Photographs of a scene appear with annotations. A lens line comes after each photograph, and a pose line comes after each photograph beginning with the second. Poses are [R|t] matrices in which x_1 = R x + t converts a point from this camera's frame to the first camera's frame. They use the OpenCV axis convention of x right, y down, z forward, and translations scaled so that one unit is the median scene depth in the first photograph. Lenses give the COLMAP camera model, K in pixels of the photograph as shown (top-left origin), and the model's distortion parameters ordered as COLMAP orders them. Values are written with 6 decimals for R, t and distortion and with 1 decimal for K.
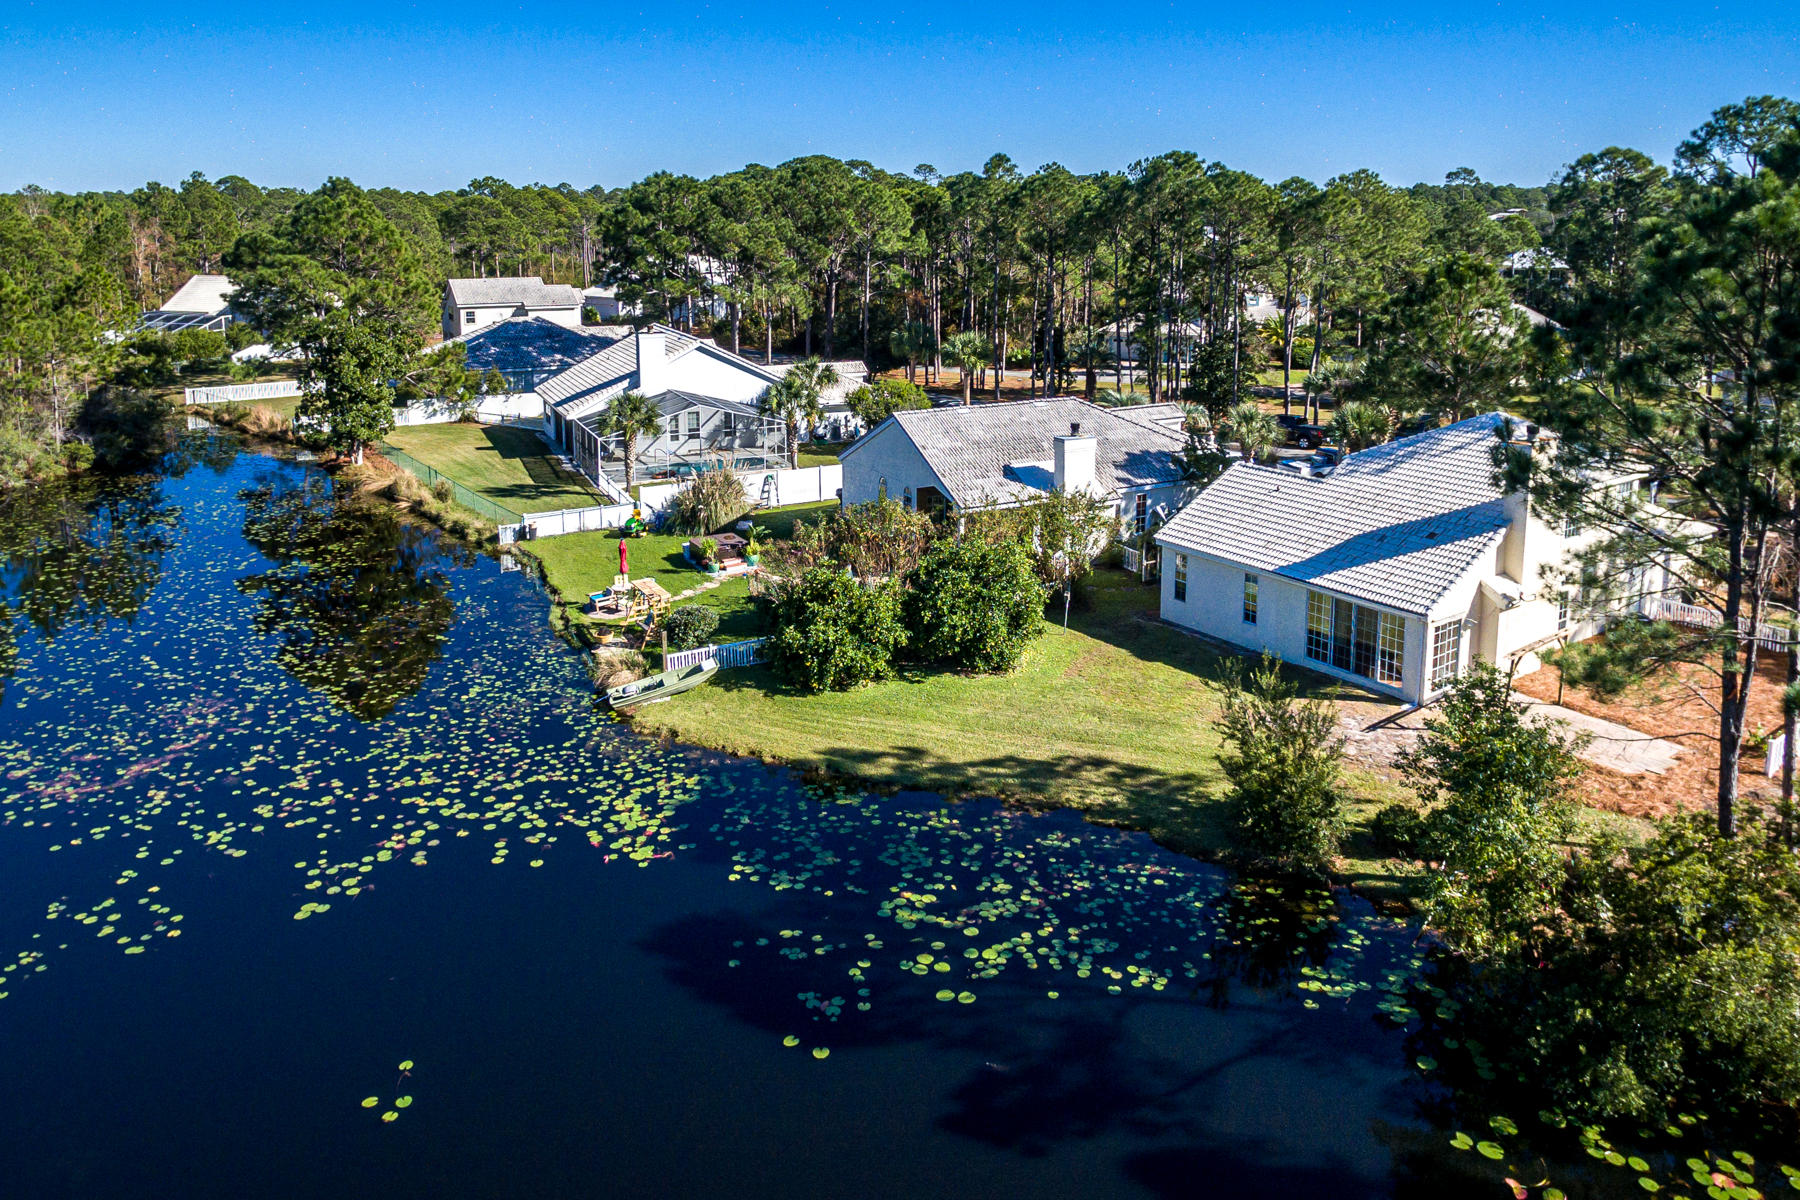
lens RADIAL K [[1183.3, 0, 900.2], [0, 1183.3, 598.1], [0, 0, 1]] dist [0.016886, 0.000531]
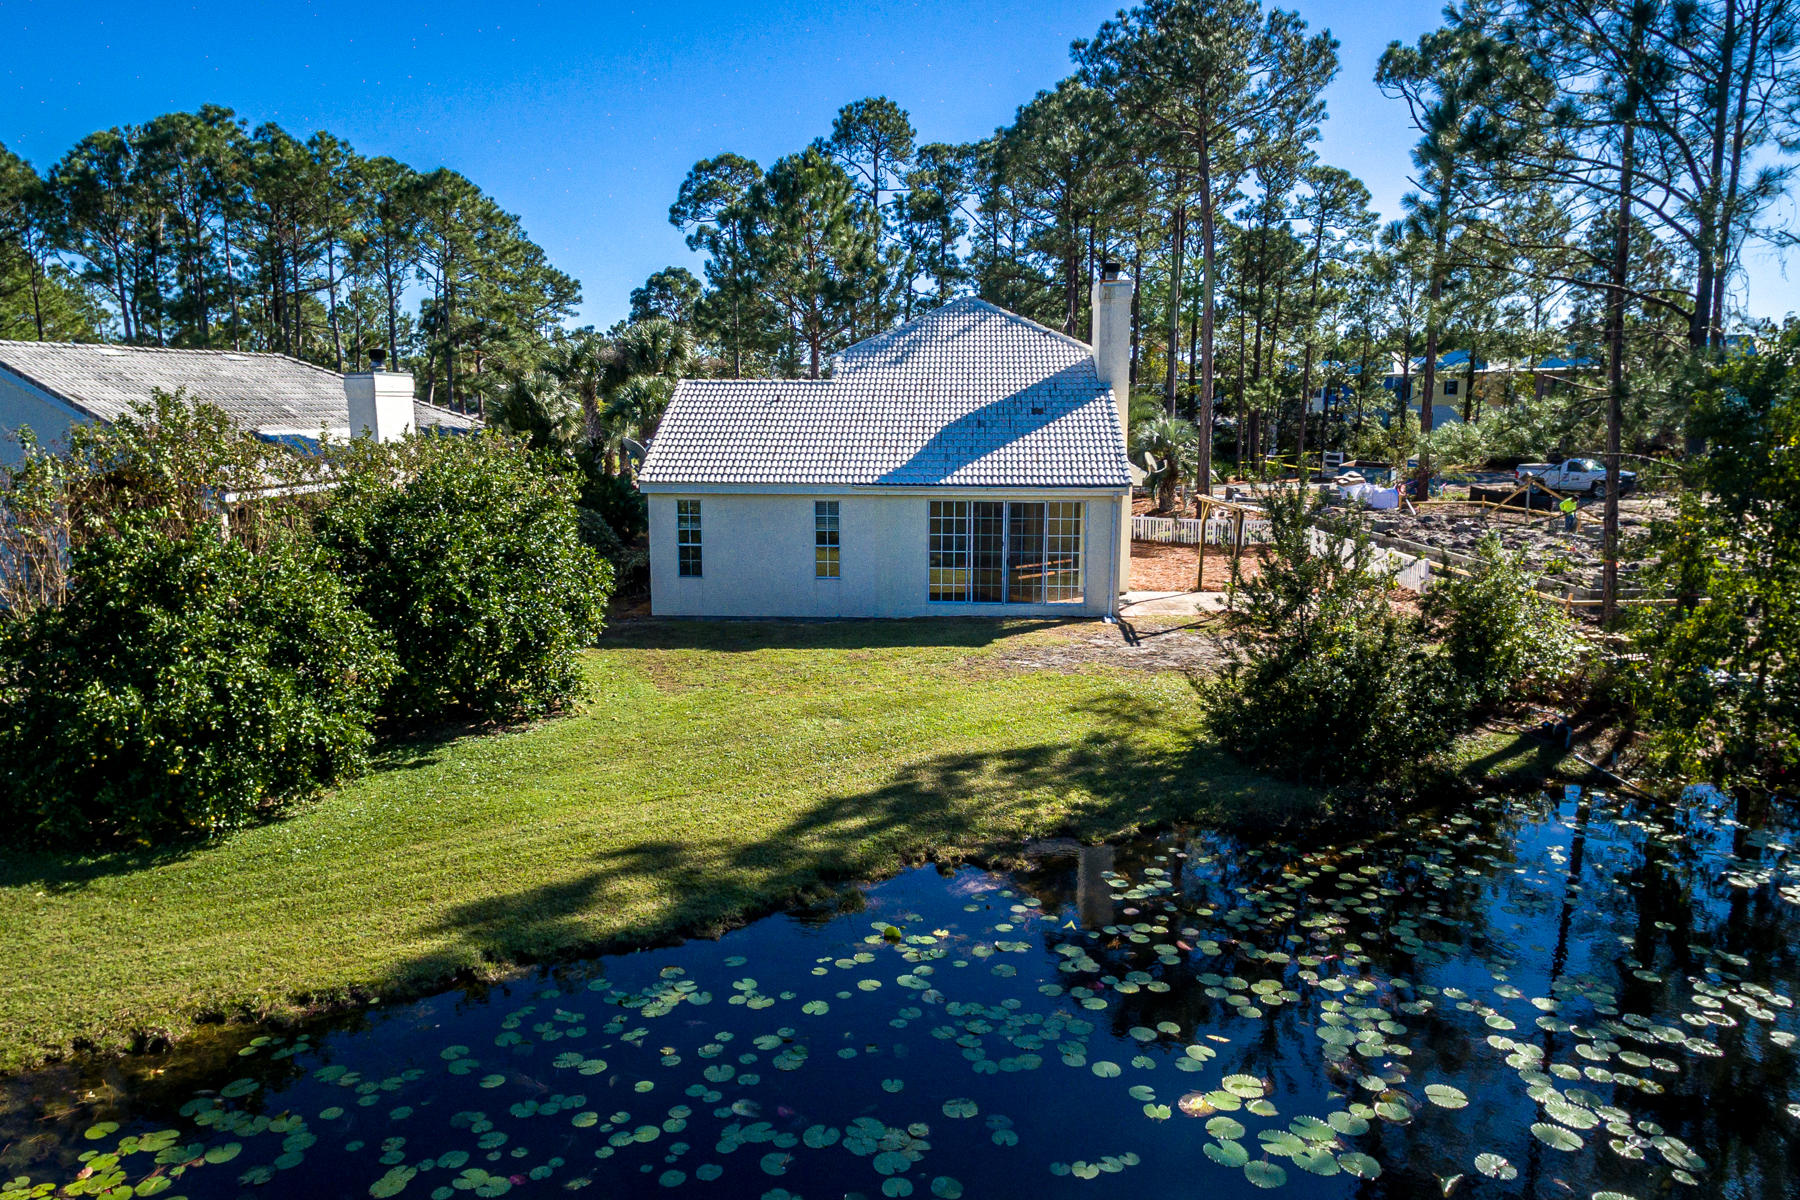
lens RADIAL K [[1183.3, 0, 901.2], [0, 1183.3, 603.4], [0, 0, 1]] dist [0.016886, 0.000531]
pose [[0.618992, -0.125341, 0.775331, -0.279872], [0.222855, 0.974639, -0.020357, 0.080632], [-0.753116, 0.185387, 0.631227, 0.733208]]
